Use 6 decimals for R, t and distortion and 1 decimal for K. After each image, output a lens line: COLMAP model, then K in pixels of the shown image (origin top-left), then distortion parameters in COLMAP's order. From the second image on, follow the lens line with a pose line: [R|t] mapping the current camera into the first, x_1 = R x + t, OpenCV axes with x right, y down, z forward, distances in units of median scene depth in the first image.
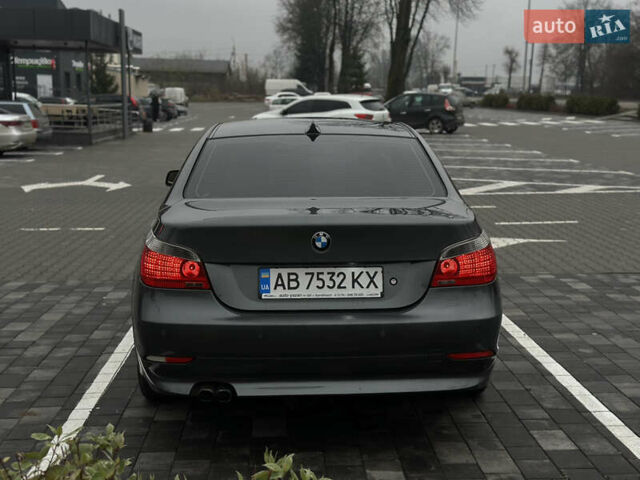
lens RADIAL K [[867.4, 0, 320.0], [0, 867.4, 240.0], [0, 0, 1]] dist [0.198649, -0.396876]
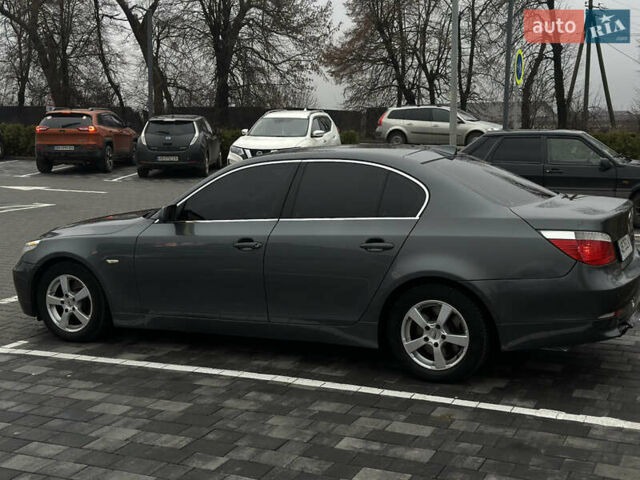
lens RADIAL K [[867.4, 0, 320.0], [0, 867.4, 240.0], [0, 0, 1]] dist [0.198649, -0.396876]
pose [[0.477364, -0.126813, 0.869507, -1.619006], [0.146253, 0.987195, 0.063684, -0.140587], [-0.866449, 0.096767, 0.489799, 0.700198]]
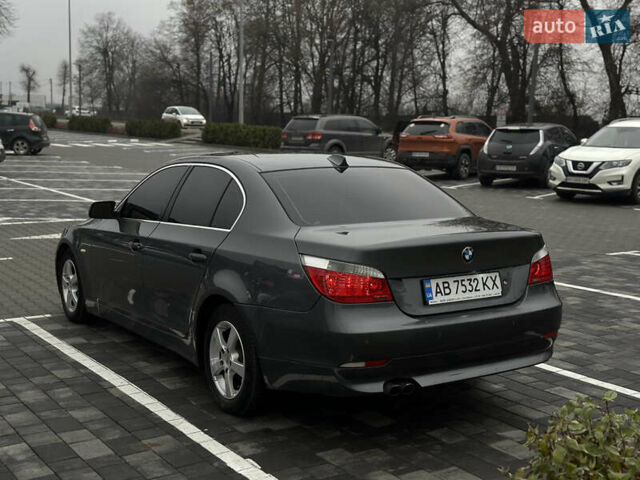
lens RADIAL K [[867.4, 0, 320.0], [0, 867.4, 240.0], [0, 0, 1]] dist [0.198649, -0.396876]
pose [[0.862722, -0.054183, 0.502767, -0.797457], [0.065490, 0.997841, -0.004841, -0.026499], [-0.501419, 0.037103, 0.864408, 0.021659]]
